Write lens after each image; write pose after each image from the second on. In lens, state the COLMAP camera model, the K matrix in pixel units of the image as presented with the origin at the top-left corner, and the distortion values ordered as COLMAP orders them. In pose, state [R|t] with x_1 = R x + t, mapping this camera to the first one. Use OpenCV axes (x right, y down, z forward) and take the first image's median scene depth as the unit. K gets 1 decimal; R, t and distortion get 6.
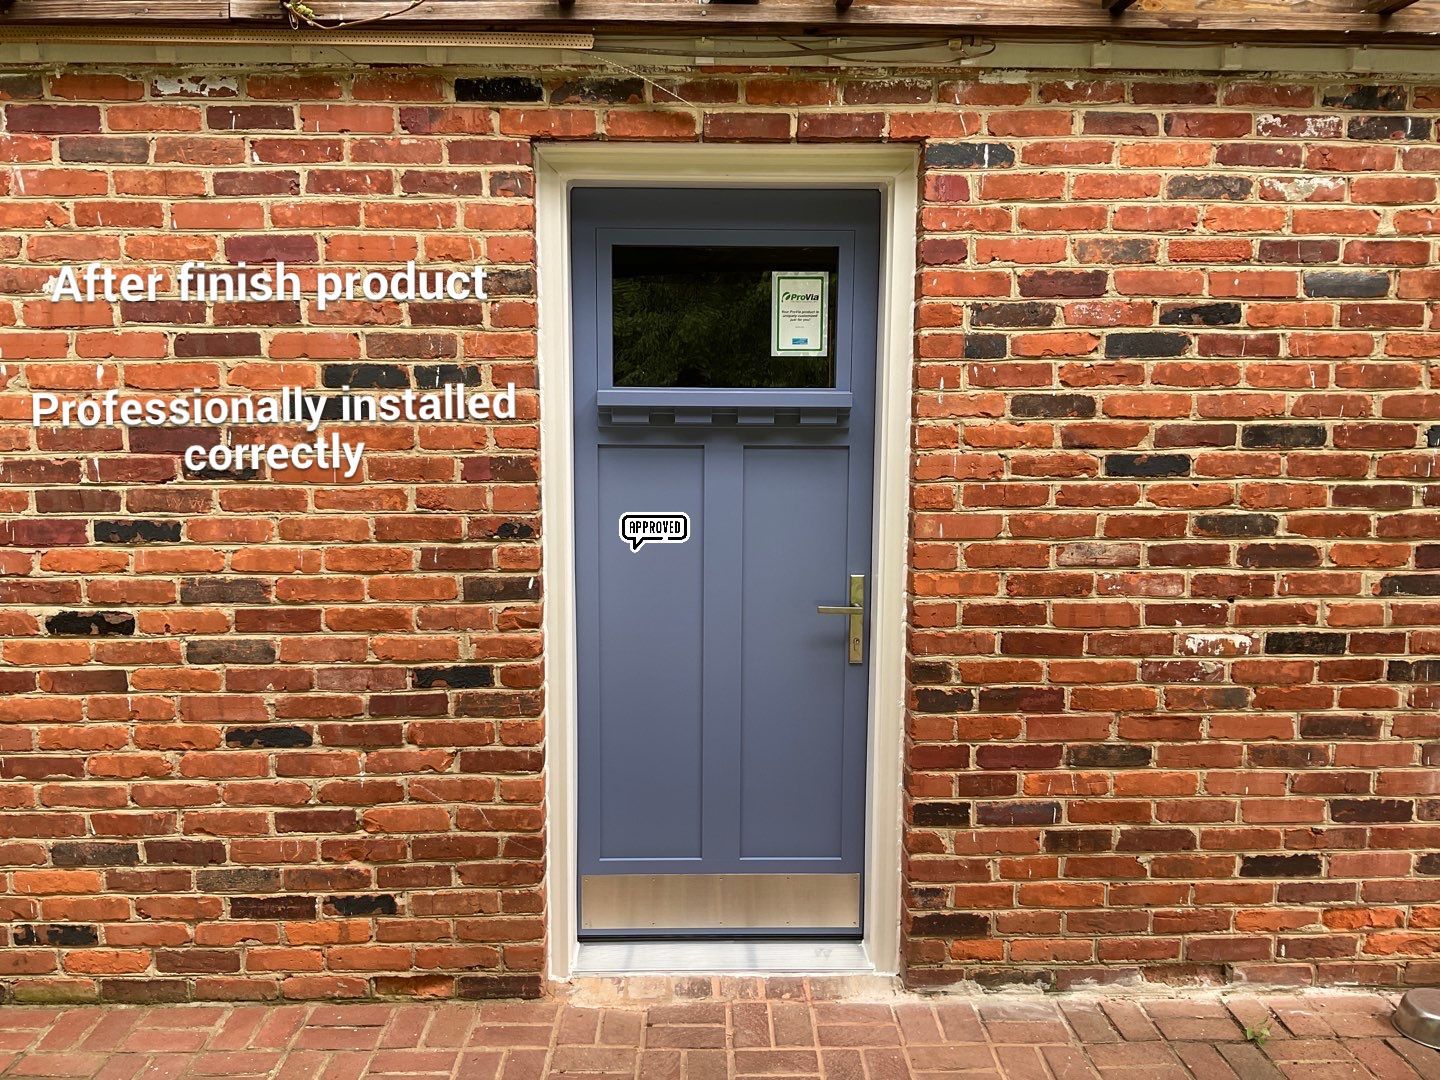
lens RADIAL K [[1203.8, 0, 715.1], [0, 1203.8, 544.4], [0, 0, 1]] dist [0.095121, -0.204518]
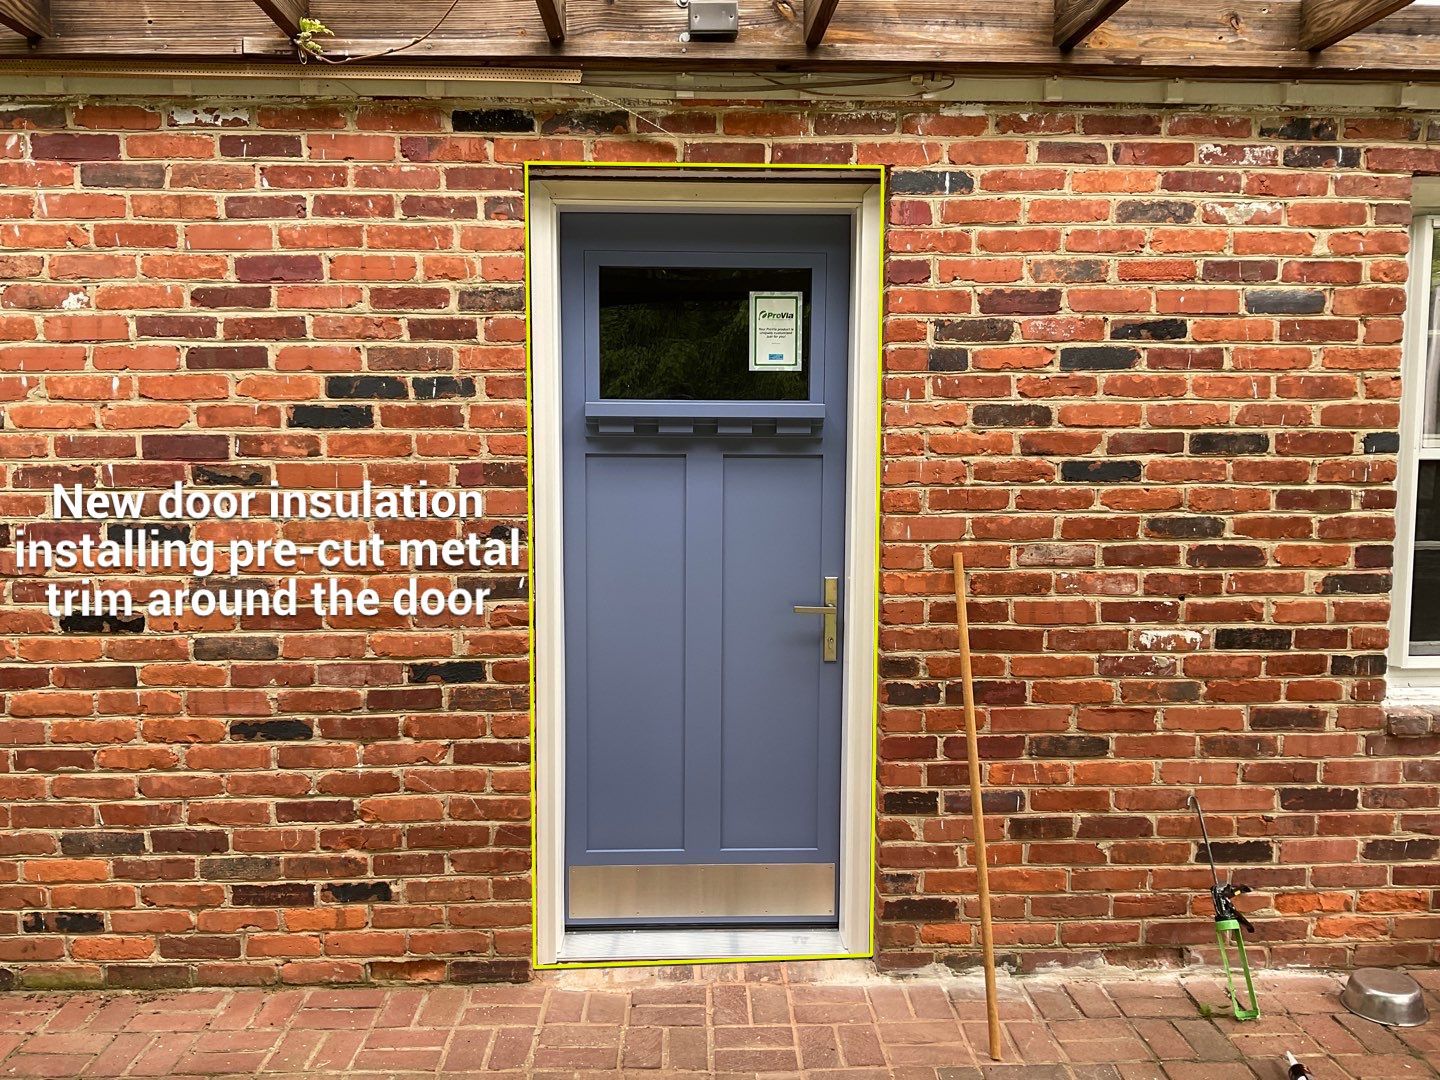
lens RADIAL K [[1203.8, 0, 711.0], [0, 1203.8, 545.4], [0, 0, 1]] dist [0.095121, -0.204518]
pose [[0.999967, -0.001347, 0.008030, 0.004833], [0.001599, 0.999501, -0.031550, 0.032713], [-0.007984, 0.031562, 0.999470, -0.058376]]
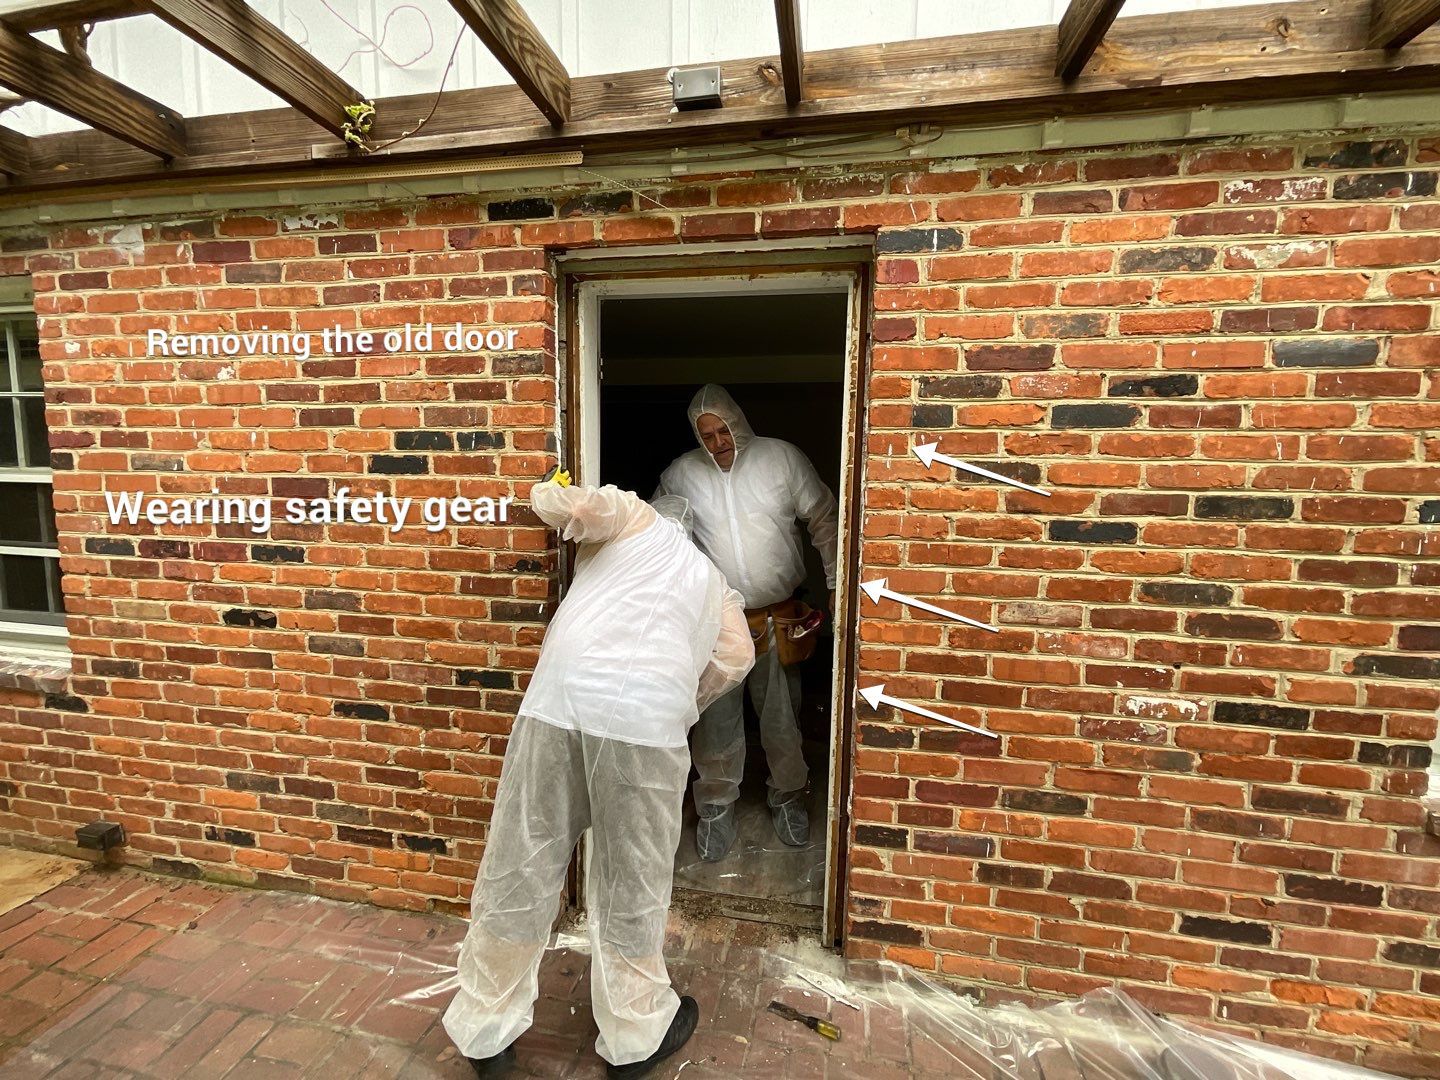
lens RADIAL K [[625.5, 0, 716.9], [0, 625.5, 536.9], [0, 0, 1]] dist [-0.016534, 0.010351]
pose [[0.977416, 0.037633, -0.207947, 0.150876], [-0.042468, 0.998920, -0.018834, -0.036521], [0.207014, 0.027239, 0.977959, 0.407682]]
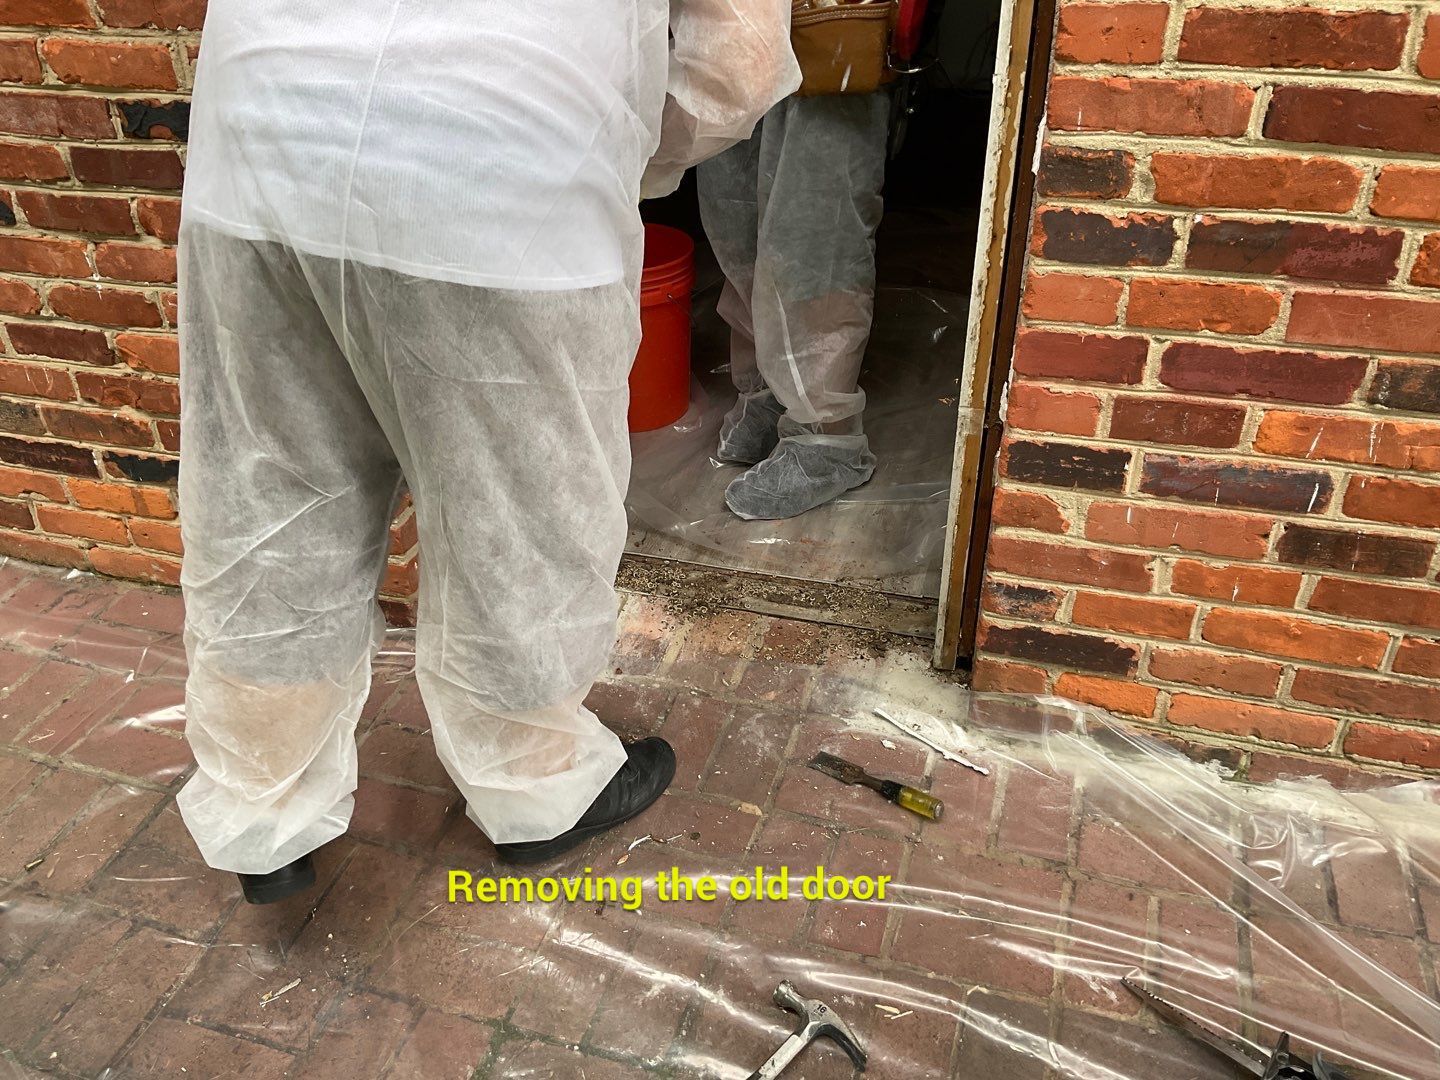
lens RADIAL K [[1212.0, 0, 702.6], [0, 1212.0, 545.4], [0, 0, 1]] dist [0.030713, -0.067858]
pose [[0.947626, 0.155517, -0.278963, 0.192978], [-0.013095, 0.891626, 0.452583, 0.028347], [0.319115, -0.425227, 0.846964, 0.525068]]
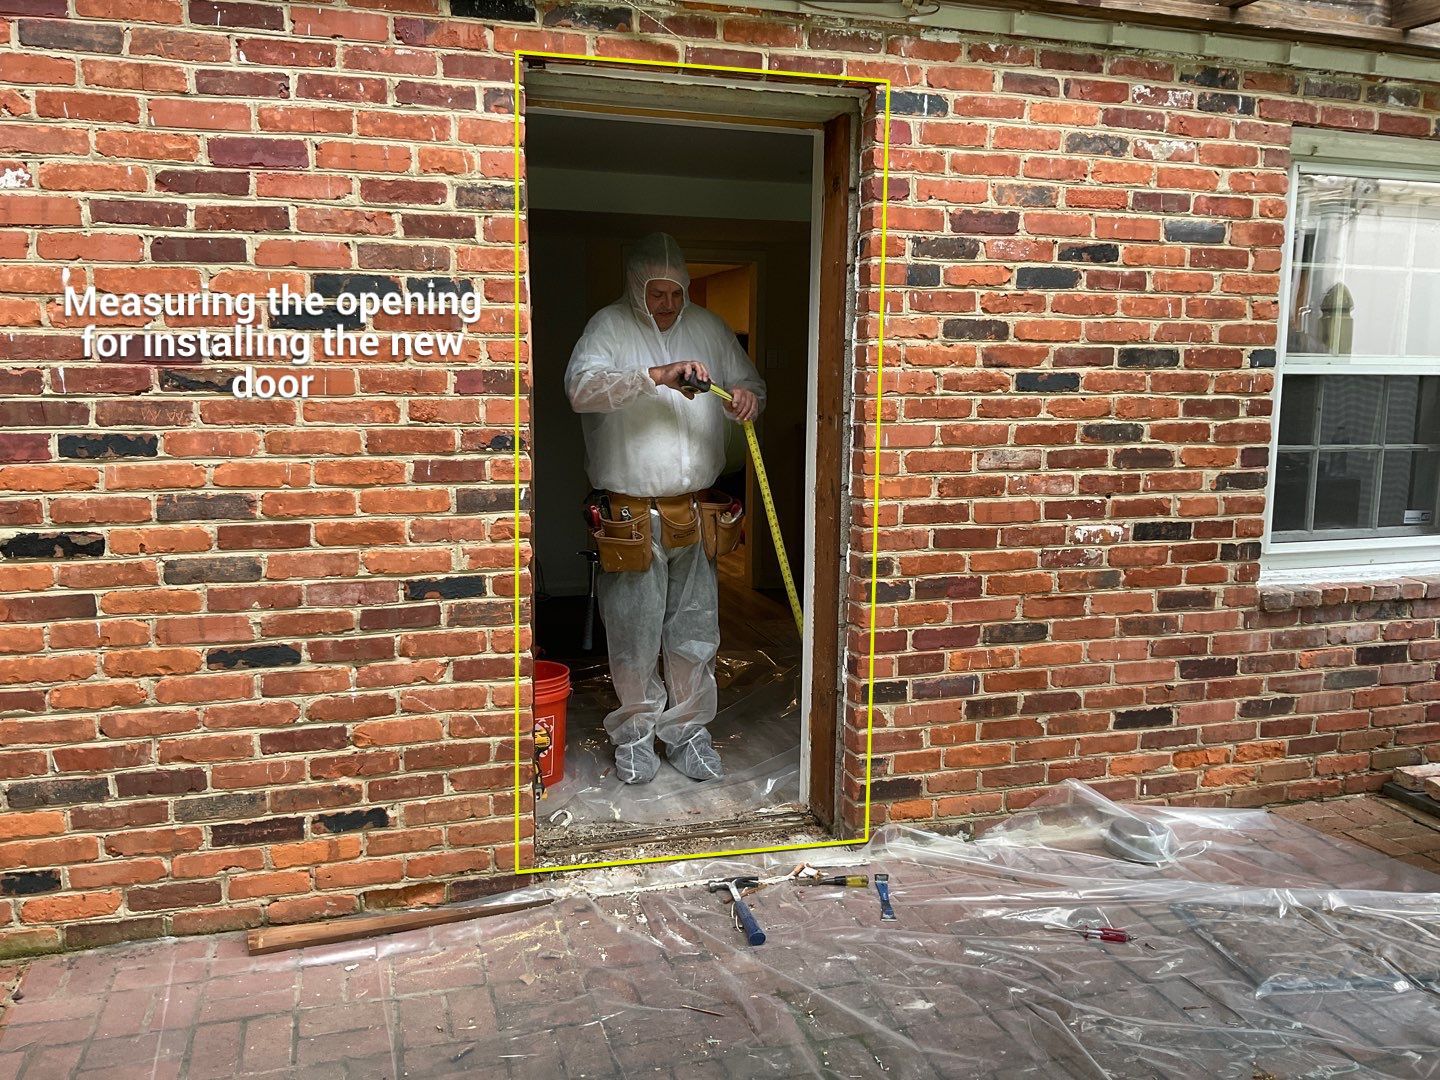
lens RADIAL K [[1221.1, 0, 712.7], [0, 1221.1, 549.7], [0, 0, 1]] dist [0.085032, -0.175519]
pose [[0.960775, -0.032879, 0.275375, -0.283386], [0.026861, 0.999311, 0.025597, 0.056925], [-0.276027, -0.017196, 0.960996, -0.053207]]
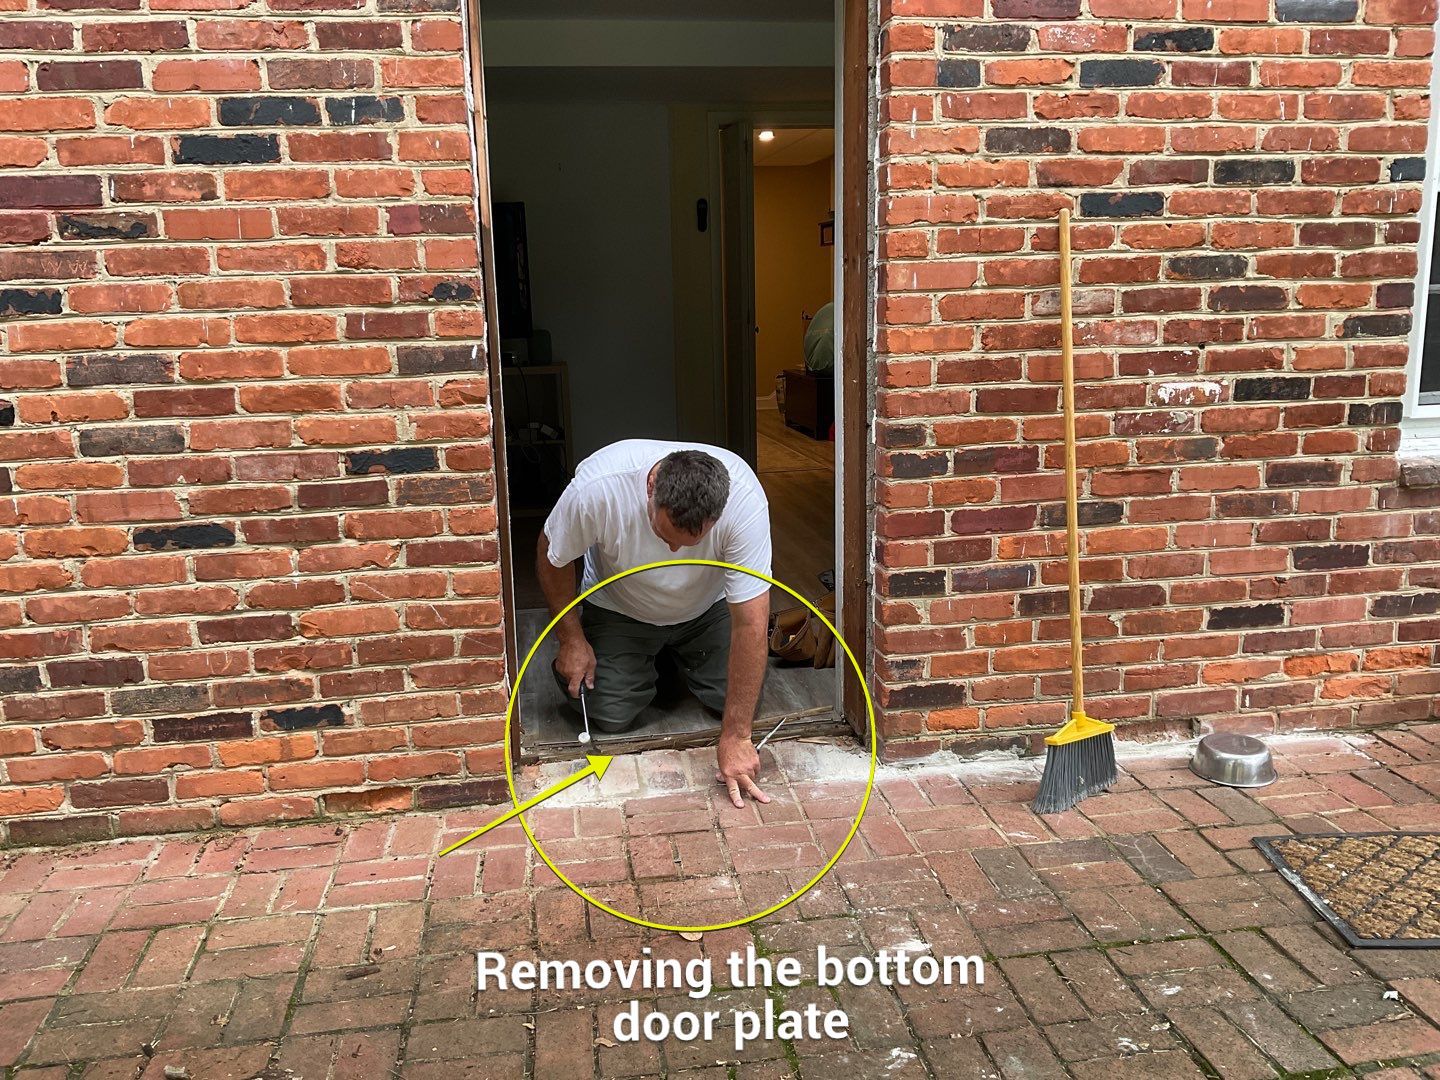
lens RADIAL K [[1203.8, 0, 714.6], [0, 1203.8, 555.5], [0, 0, 1]] dist [0.095121, -0.204518]
pose [[0.990648, -0.053484, 0.125520, -0.095562], [0.042085, 0.994890, 0.091772, 0.106891], [-0.129787, -0.085631, 0.987837, 0.071038]]
